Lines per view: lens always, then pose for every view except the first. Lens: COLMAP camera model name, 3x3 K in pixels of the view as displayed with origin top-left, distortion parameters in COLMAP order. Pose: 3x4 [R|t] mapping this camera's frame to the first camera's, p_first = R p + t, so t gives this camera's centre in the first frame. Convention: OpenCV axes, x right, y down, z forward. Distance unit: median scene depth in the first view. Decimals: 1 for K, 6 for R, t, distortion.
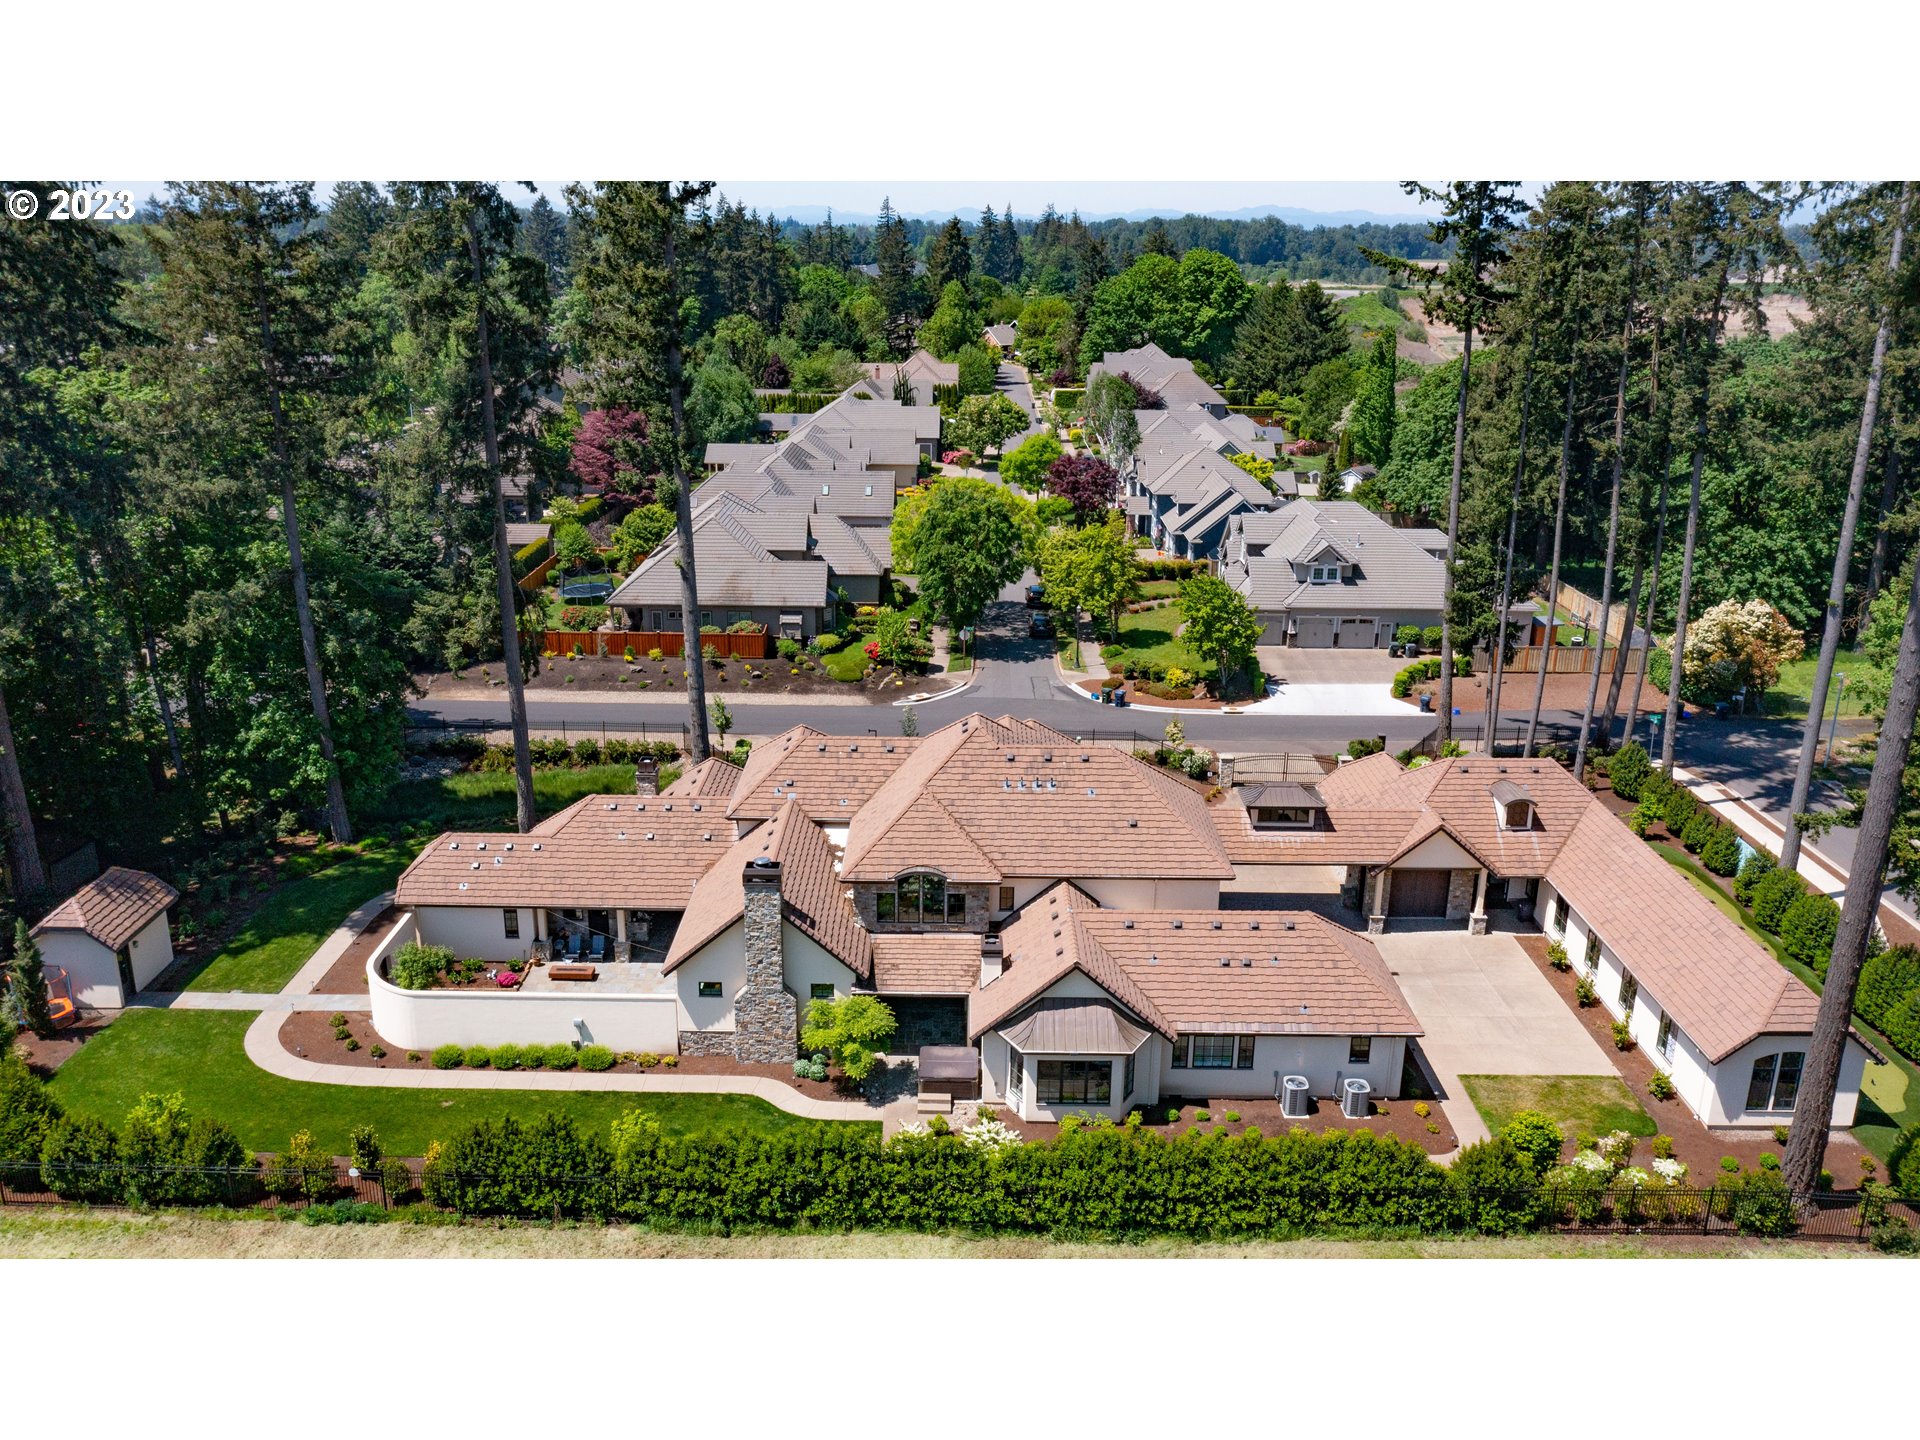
lens RADIAL K [[1491.0, 0, 960.0], [0, 1491.0, 720.0], [0, 0, 1]] dist [-0.003361, -0.003707]
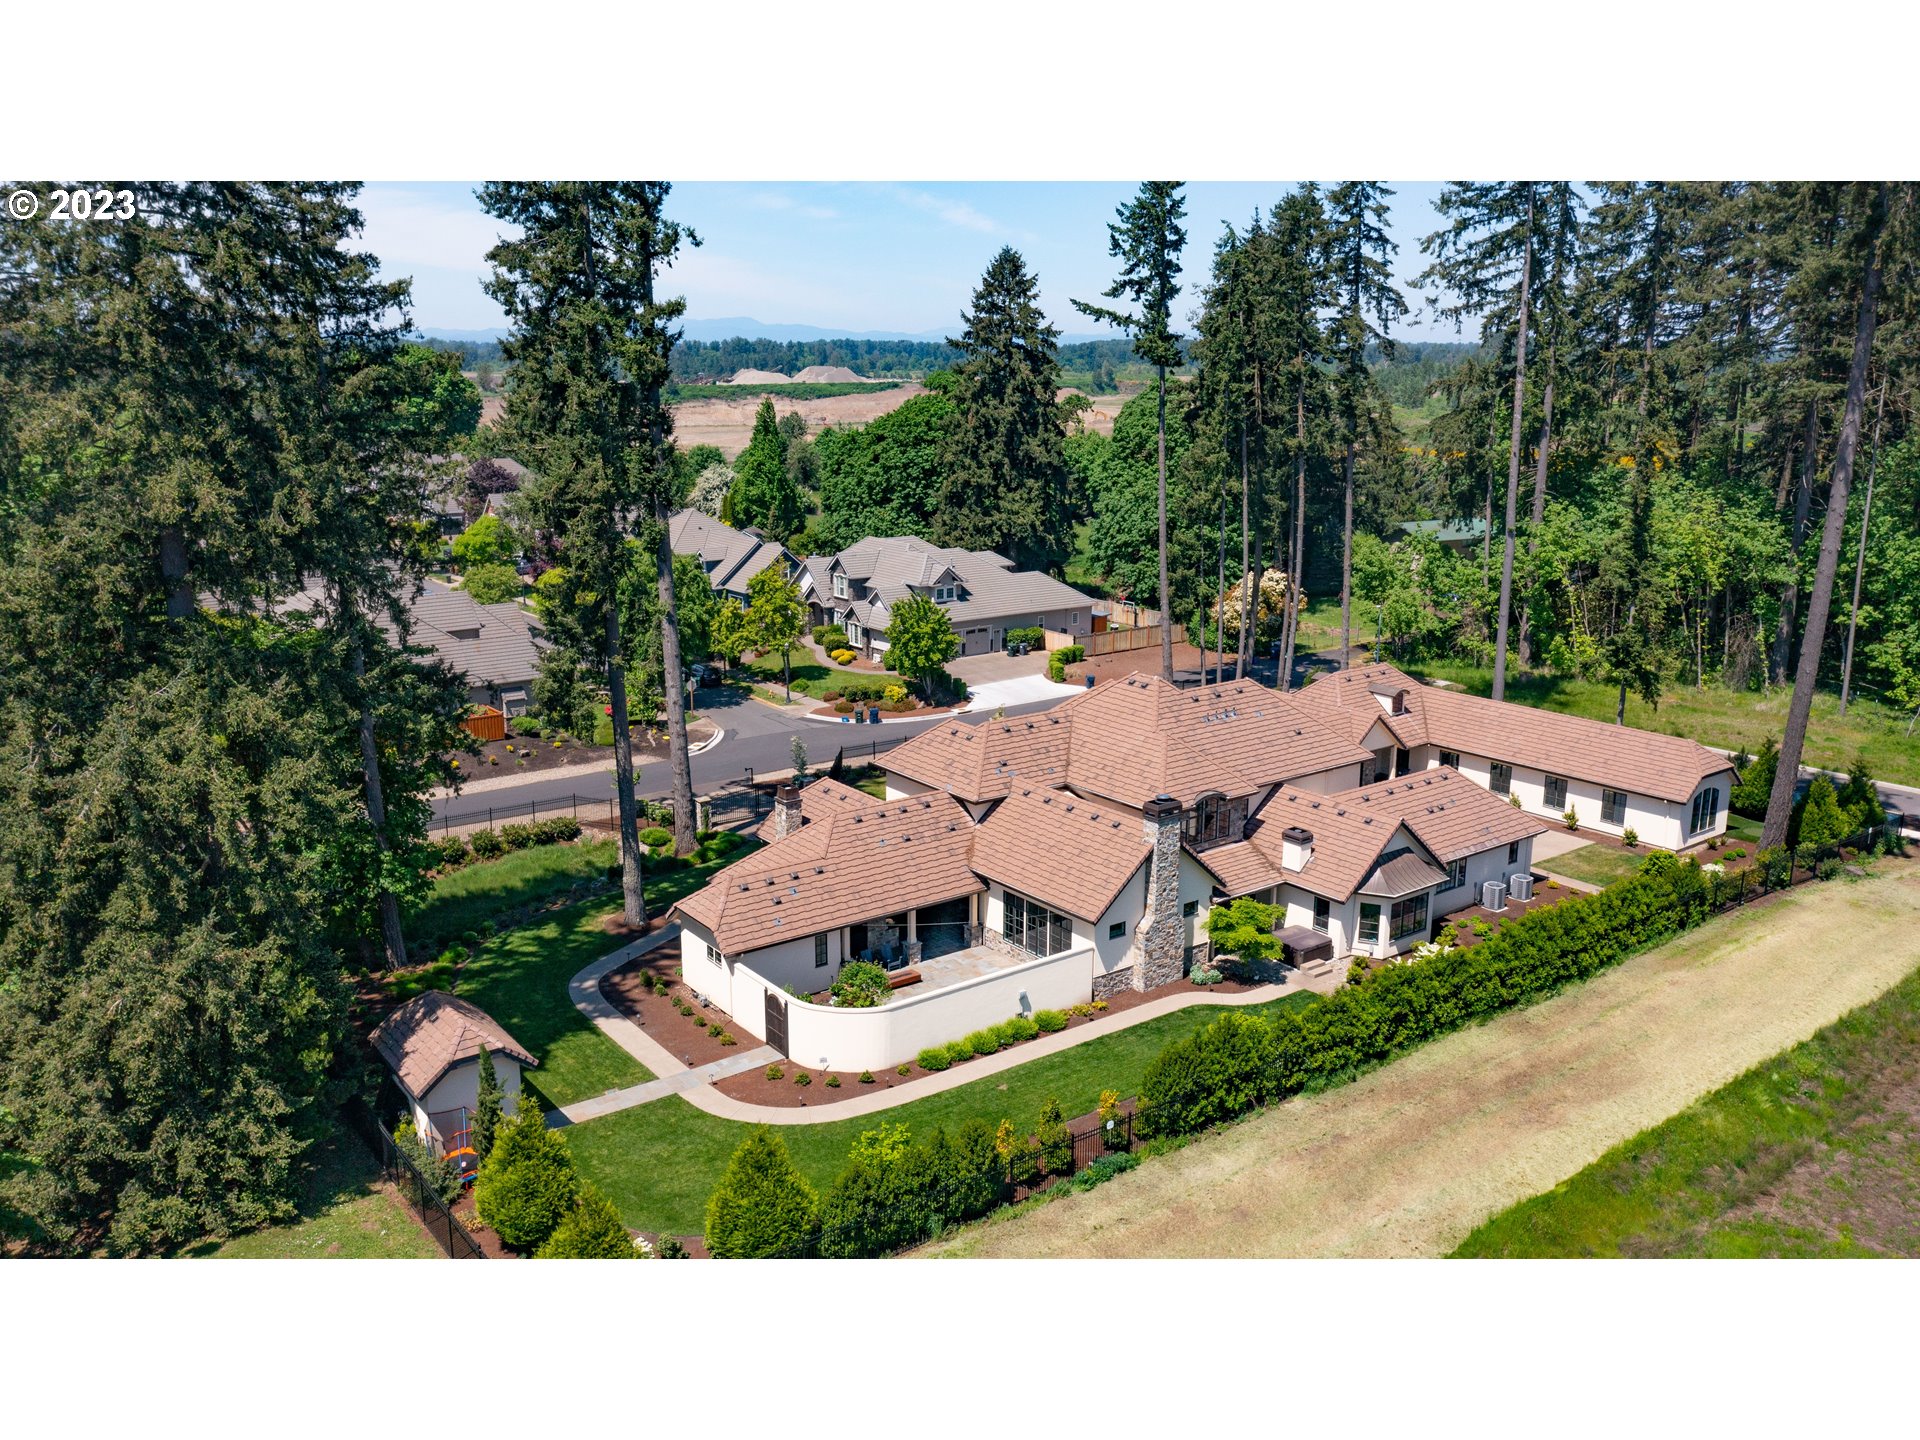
lens RADIAL K [[1491.0, 0, 960.0], [0, 1491.0, 720.0], [0, 0, 1]] dist [-0.003361, -0.003707]
pose [[0.799192, -0.151253, 0.581734, -0.844365], [0.191897, 0.981379, -0.008467, 0.016814], [-0.569621, 0.118399, 0.813335, 0.159350]]
